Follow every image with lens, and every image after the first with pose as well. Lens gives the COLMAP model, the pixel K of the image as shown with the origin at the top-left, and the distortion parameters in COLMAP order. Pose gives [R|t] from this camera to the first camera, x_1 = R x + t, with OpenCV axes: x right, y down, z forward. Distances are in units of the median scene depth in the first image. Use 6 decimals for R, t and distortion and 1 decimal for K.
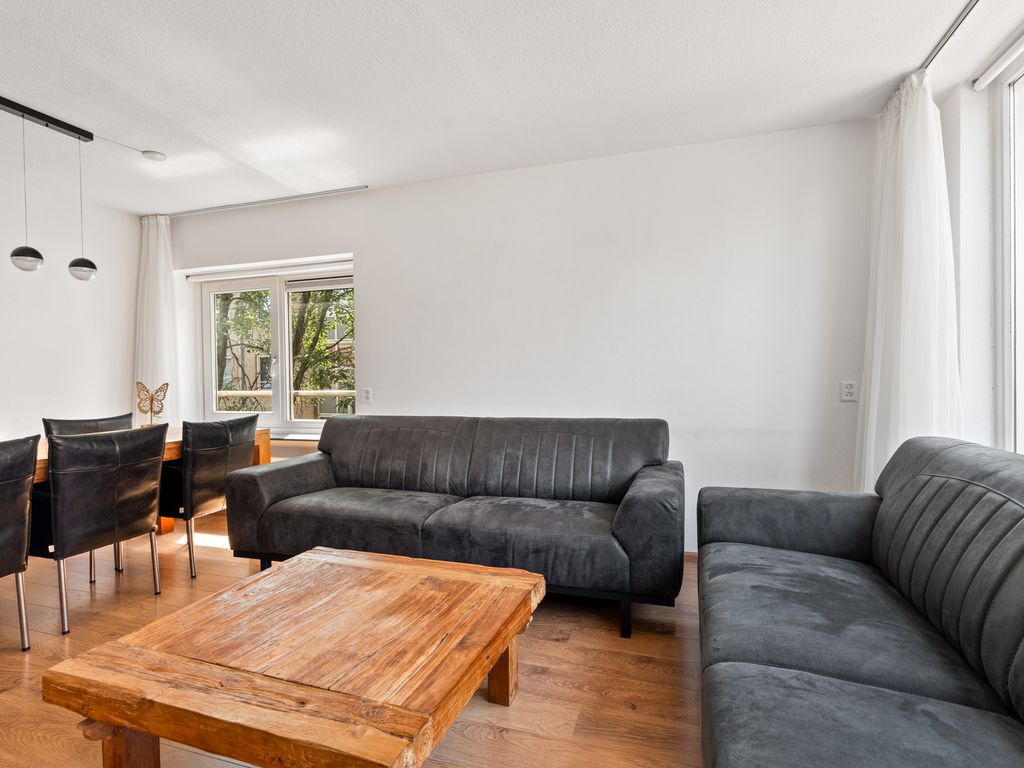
lens RADIAL K [[529.0, 0, 512.0], [0, 529.0, 384.0], [0, 0, 1]] dist [-0.003721, 0.000052]
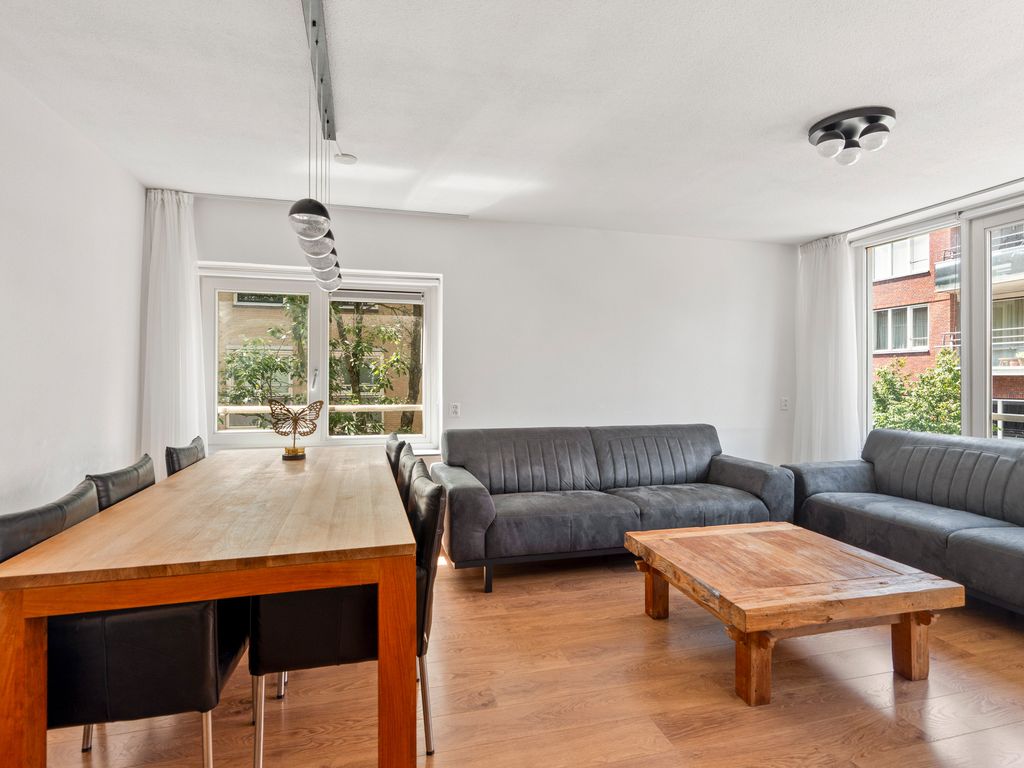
lens RADIAL K [[536.2, 0, 510.1], [0, 536.2, 377.7], [0, 0, 1]] dist [-0.000953, -0.000417]
pose [[0.835559, 0.015997, 0.549167, -1.034894], [-0.004798, 0.999750, -0.021822, -0.027079], [-0.549379, 0.015598, 0.835428, 0.056636]]
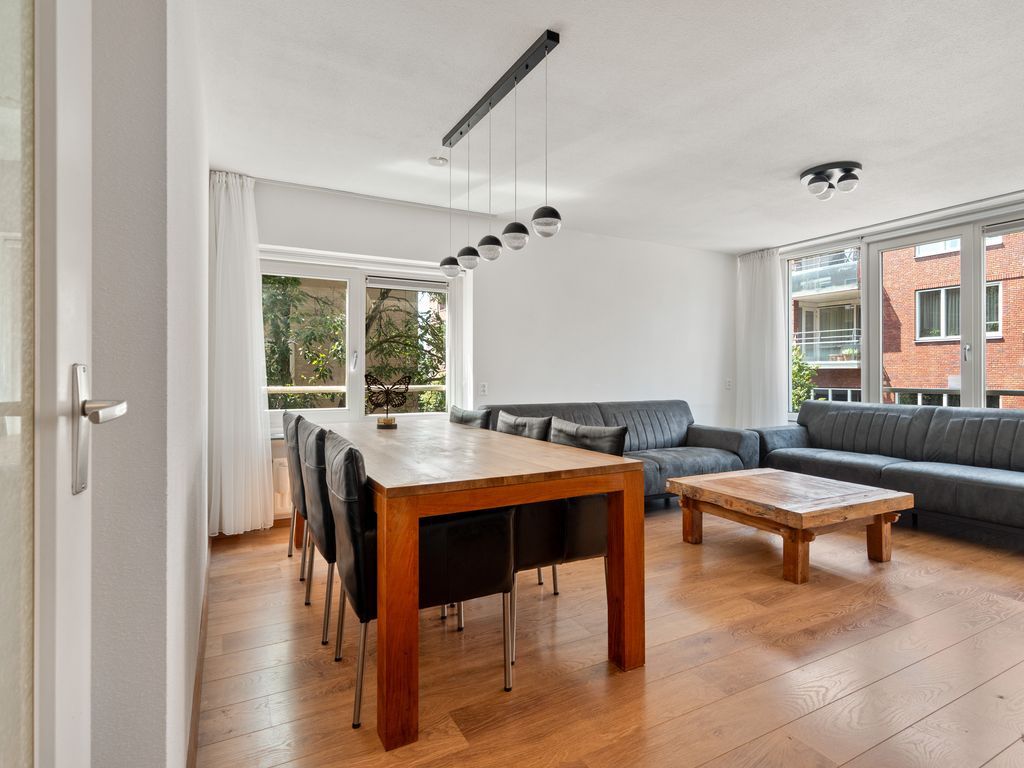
lens RADIAL K [[535.8, 0, 509.1], [0, 535.8, 374.2], [0, 0, 1]] dist [-0.002646, -0.000068]
pose [[0.692238, 0.014577, 0.721522, -1.472414], [0.001467, 0.999765, -0.021606, 0.020363], [-0.721668, 0.016015, 0.692054, 0.173399]]
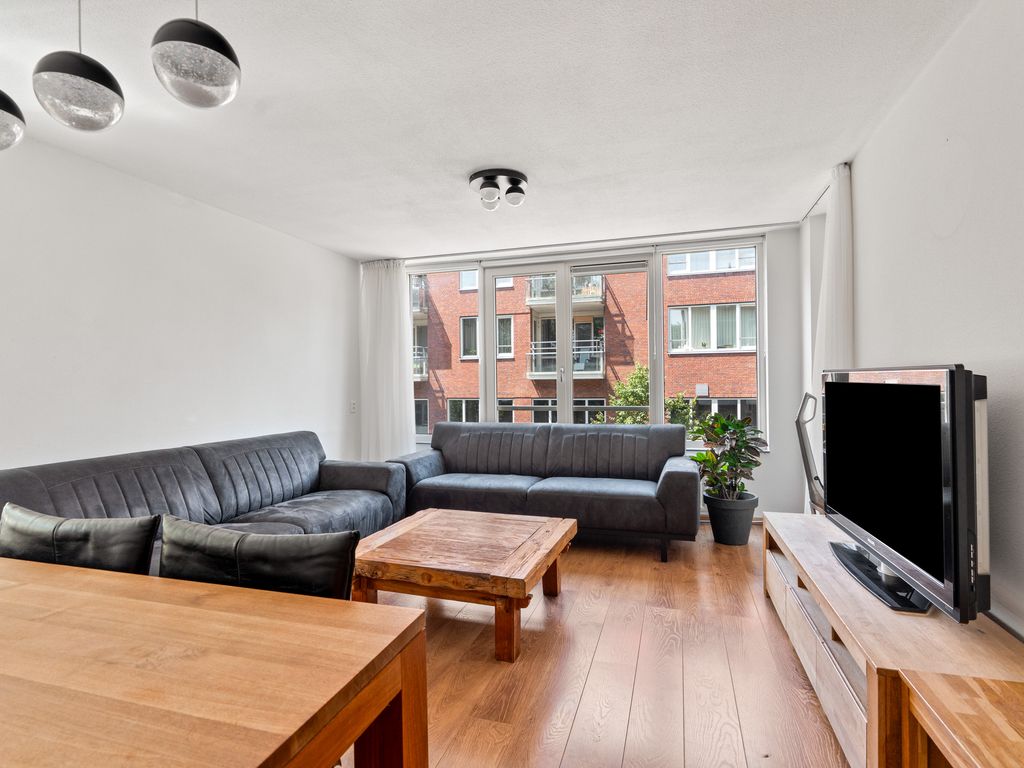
lens RADIAL K [[529.0, 0, 512.0], [0, 529.0, 384.0], [0, 0, 1]] dist [-0.003721, 0.000052]
pose [[-0.015030, 0.012660, 0.999807, -1.188027], [0.027329, 0.999551, -0.012246, -0.026120], [-0.999513, 0.027140, -0.015369, 0.486693]]
